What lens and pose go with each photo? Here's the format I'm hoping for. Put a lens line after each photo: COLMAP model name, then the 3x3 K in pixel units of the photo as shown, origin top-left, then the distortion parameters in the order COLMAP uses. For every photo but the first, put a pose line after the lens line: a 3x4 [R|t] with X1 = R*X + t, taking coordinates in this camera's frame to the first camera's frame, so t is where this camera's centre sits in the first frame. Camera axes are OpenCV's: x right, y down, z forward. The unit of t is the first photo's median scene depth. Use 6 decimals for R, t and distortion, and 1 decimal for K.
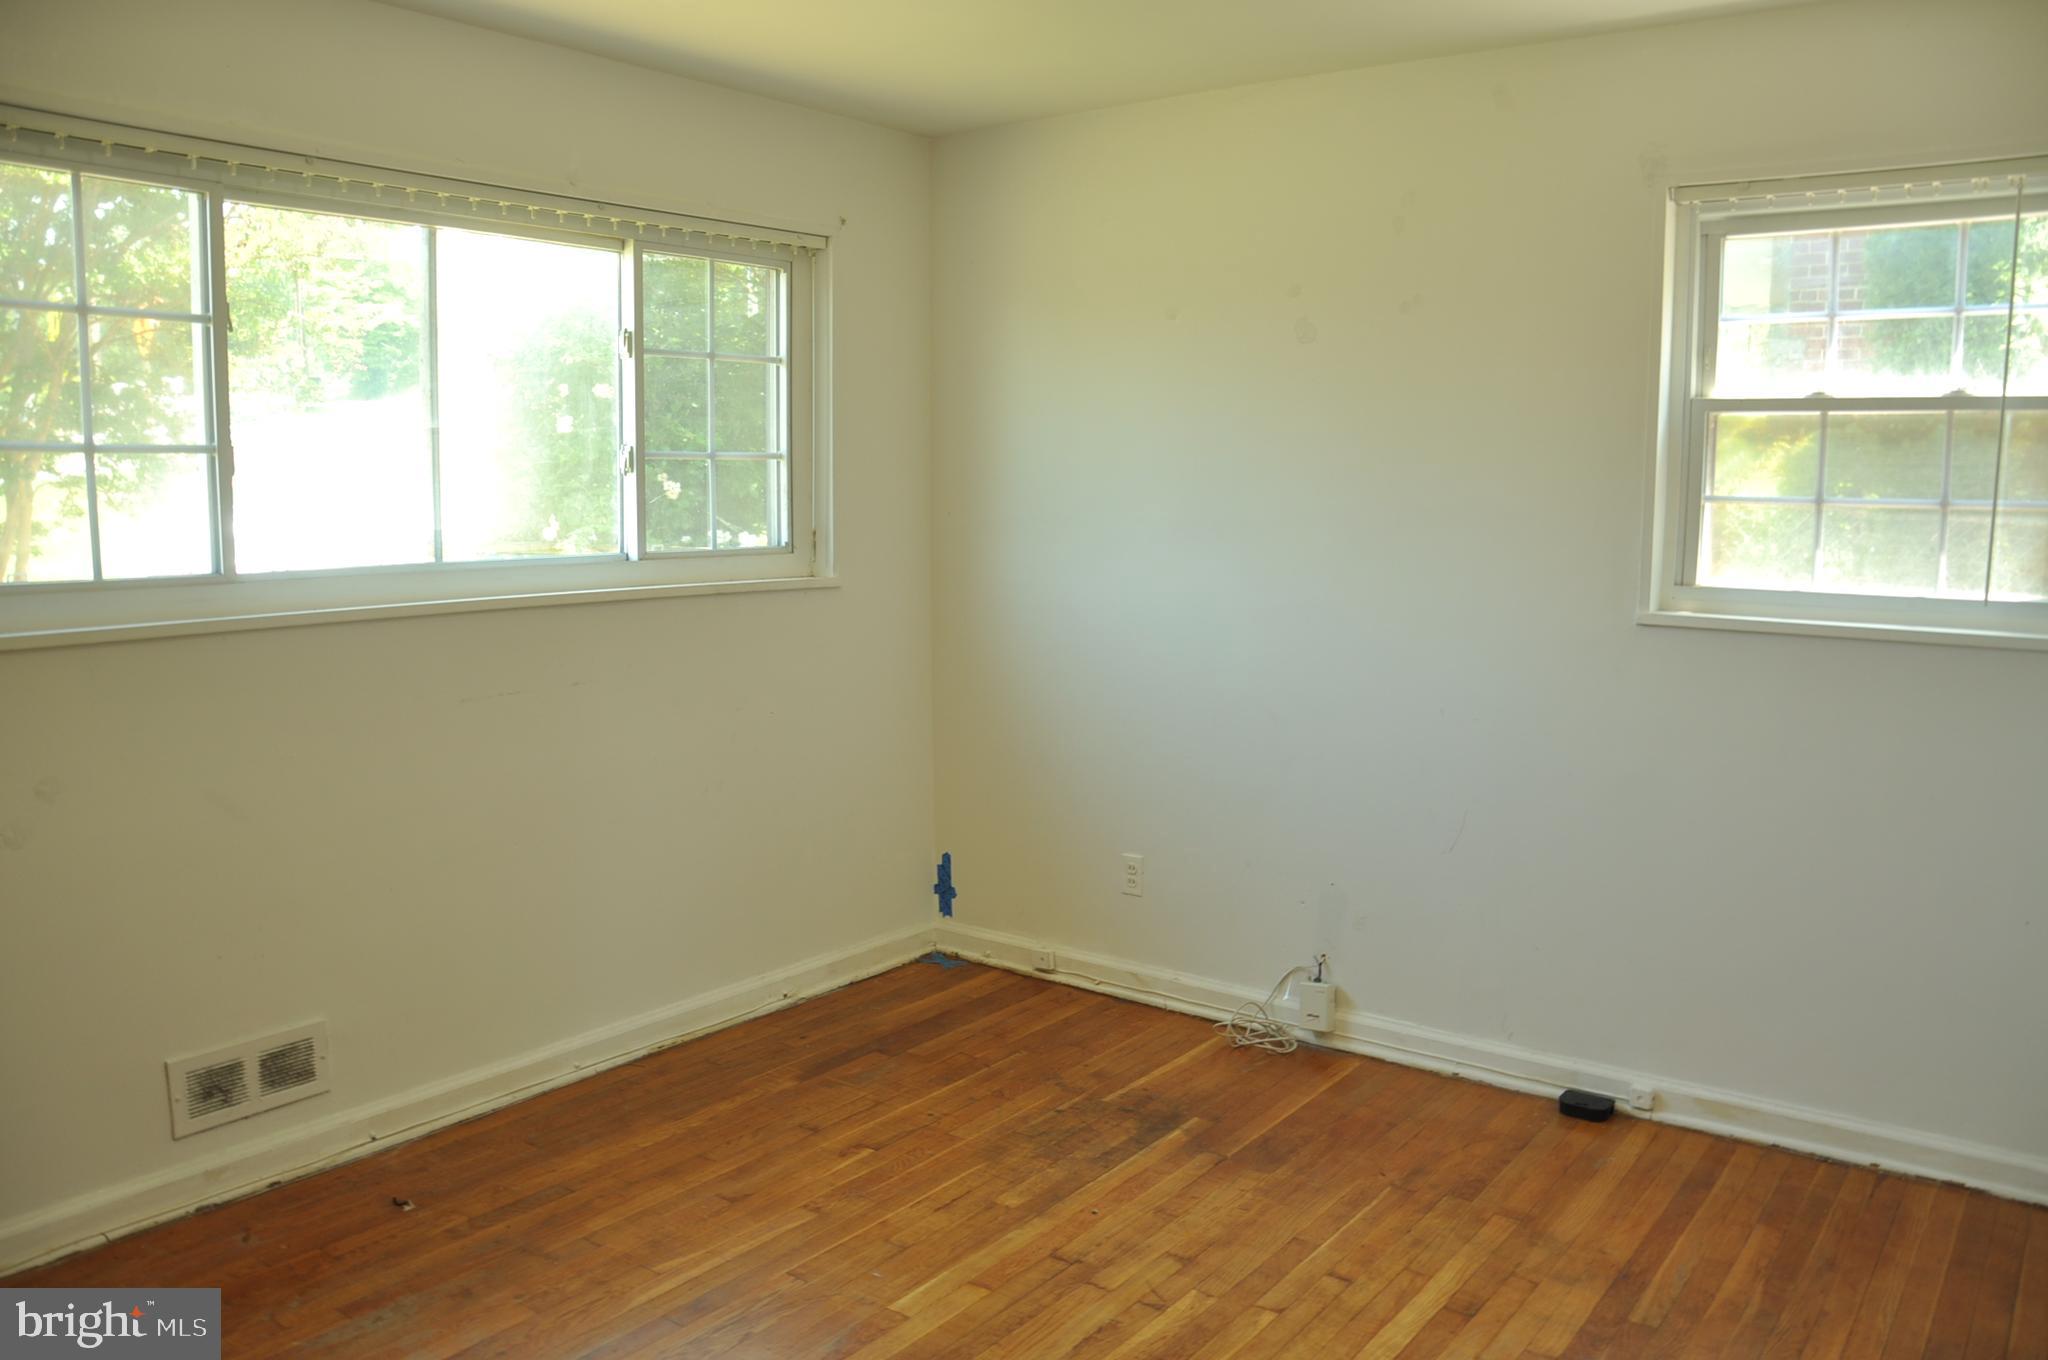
lens RADIAL K [[1589.1, 0, 1026.5], [0, 1589.1, 689.5], [0, 0, 1]] dist [-0.161567, 0.118804]
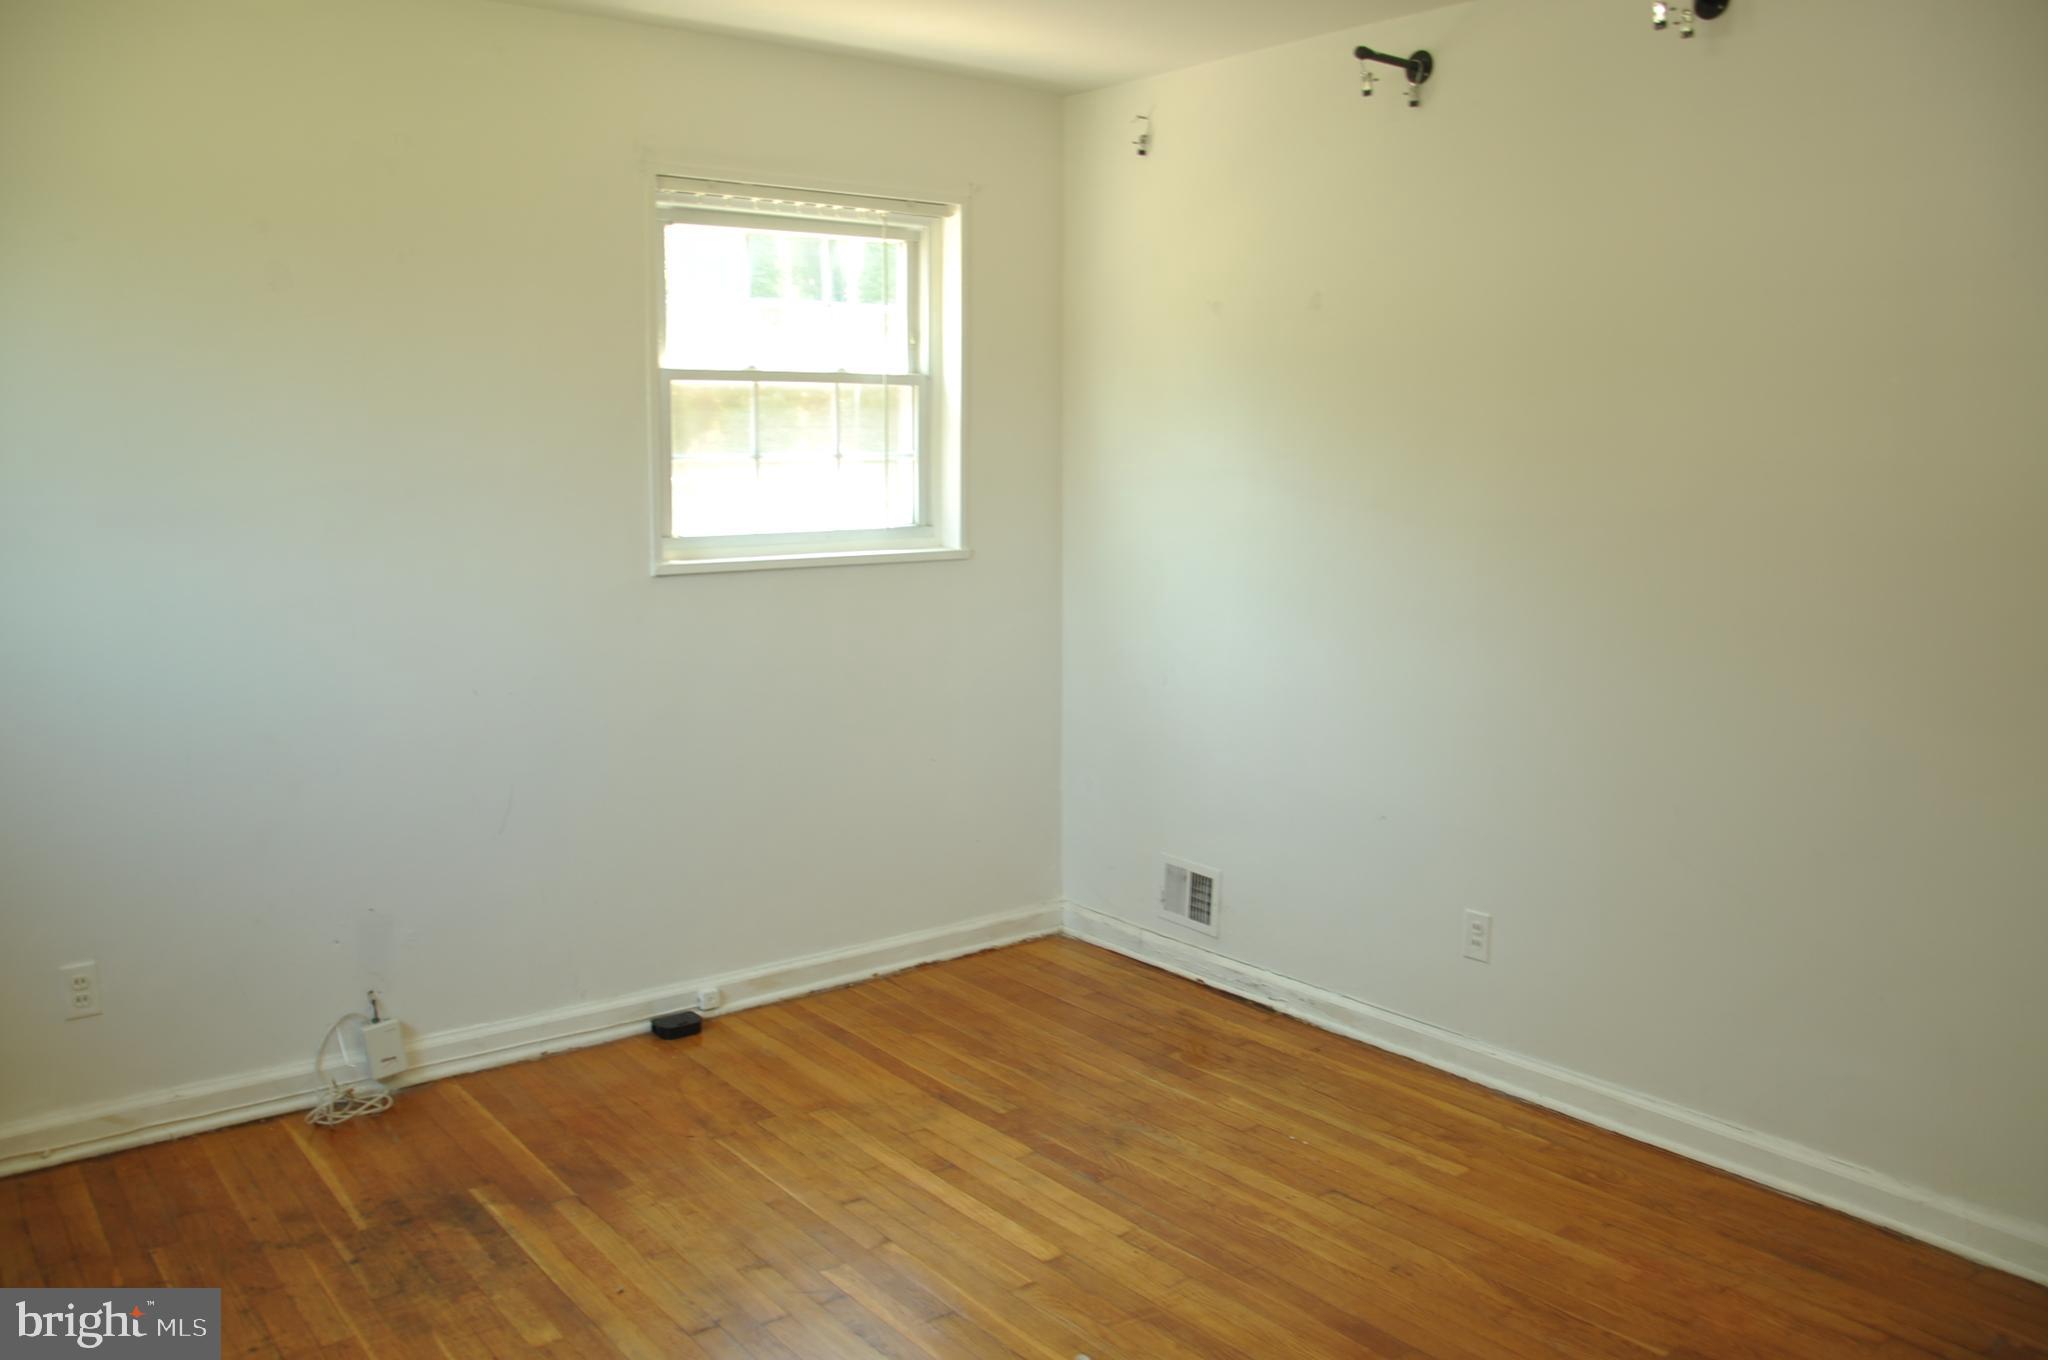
lens RADIAL K [[1589.1, 0, 1026.5], [0, 1589.1, 689.5], [0, 0, 1]] dist [-0.161567, 0.118804]
pose [[0.249797, -0.151753, 0.956333, -0.632635], [0.128198, 0.984132, 0.122679, -0.068899], [-0.959774, 0.091956, 0.265288, 0.490251]]
